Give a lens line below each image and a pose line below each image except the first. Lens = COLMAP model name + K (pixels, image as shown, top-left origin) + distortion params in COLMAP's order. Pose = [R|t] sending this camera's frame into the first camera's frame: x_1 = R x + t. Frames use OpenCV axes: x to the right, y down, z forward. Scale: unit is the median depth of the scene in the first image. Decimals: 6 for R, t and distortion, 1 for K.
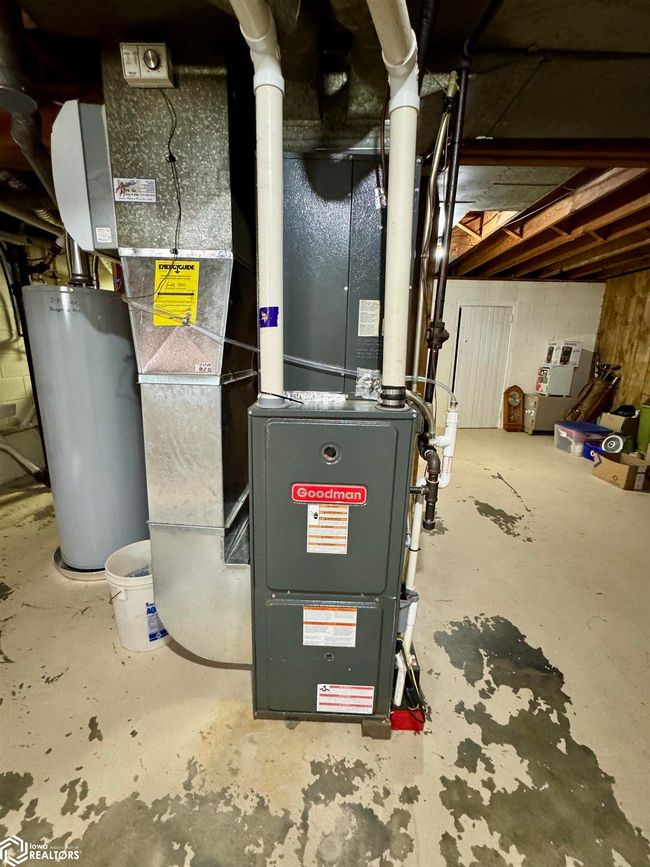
lens RADIAL K [[370.3, 0, 325.0], [0, 370.3, 433.5], [0, 0, 1]] dist [0.000174, -0.000307]
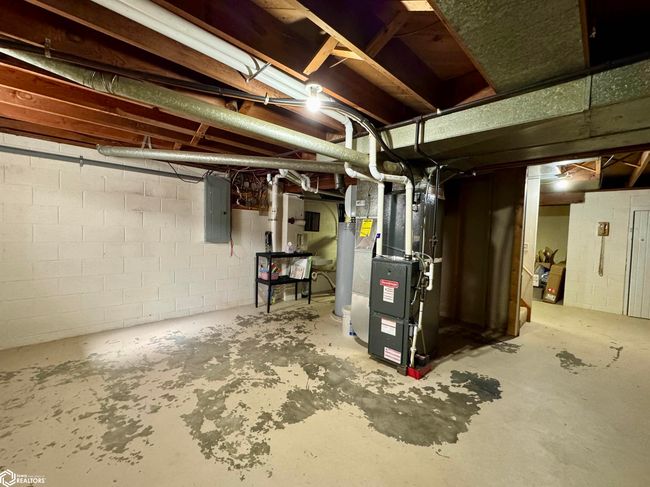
lens RADIAL K [[277.6, 0, 325.0], [0, 277.6, 243.5], [0, 0, 1]] dist [0.000174, -0.000307]
pose [[0.729989, 0.031705, -0.682723, 1.216373], [-0.172560, 0.975110, -0.139224, 0.235258], [0.661316, 0.219443, 0.717290, -1.252727]]
